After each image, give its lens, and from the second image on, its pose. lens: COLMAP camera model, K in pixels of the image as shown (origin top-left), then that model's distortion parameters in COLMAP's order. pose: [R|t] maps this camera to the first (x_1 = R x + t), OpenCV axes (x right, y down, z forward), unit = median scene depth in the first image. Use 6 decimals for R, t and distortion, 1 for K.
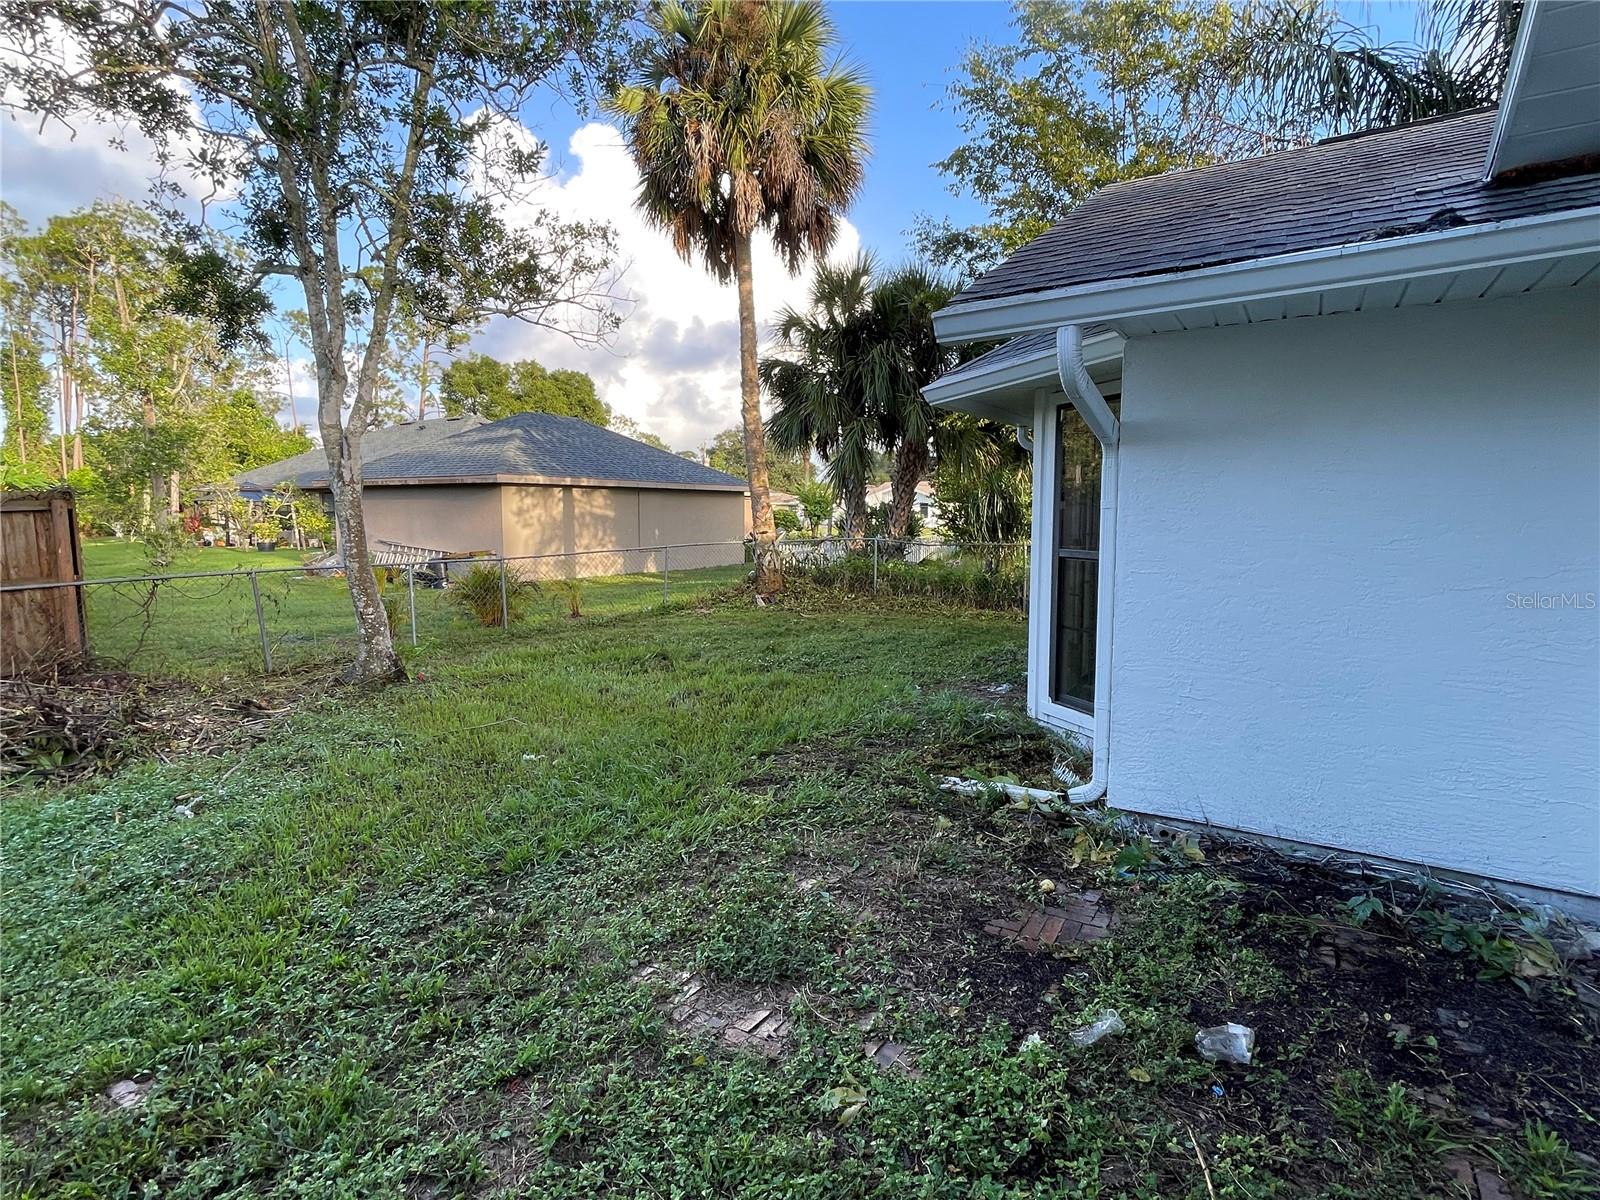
lens RADIAL K [[800.6, 0, 801.7], [0, 800.6, 595.3], [0, 0, 1]] dist [-0.004155, 0.002949]
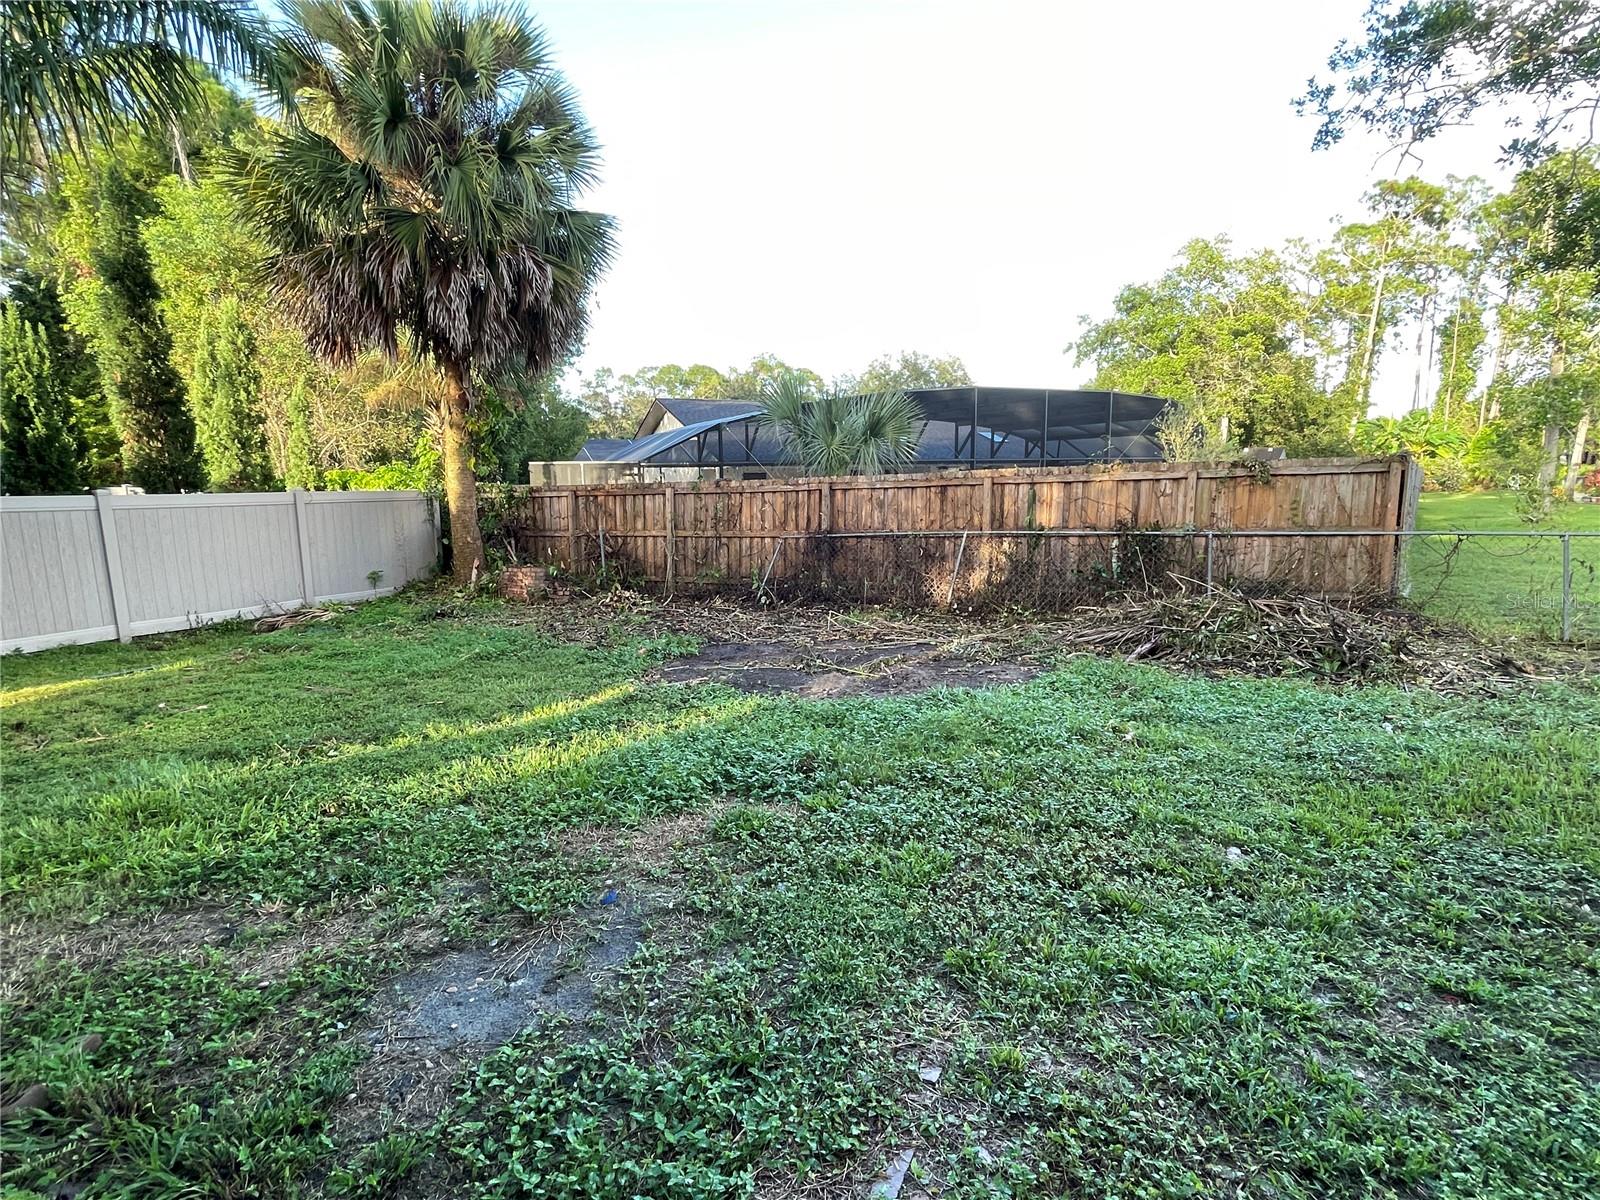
lens RADIAL K [[800.6, 0, 800.7], [0, 800.6, 600.4], [0, 0, 1]] dist [-0.004155, 0.002949]
pose [[0.125109, 0.154803, -0.979992, 0.168545], [-0.089606, 0.985479, 0.144231, -0.008528], [0.988088, 0.069768, 0.137164, -0.034044]]
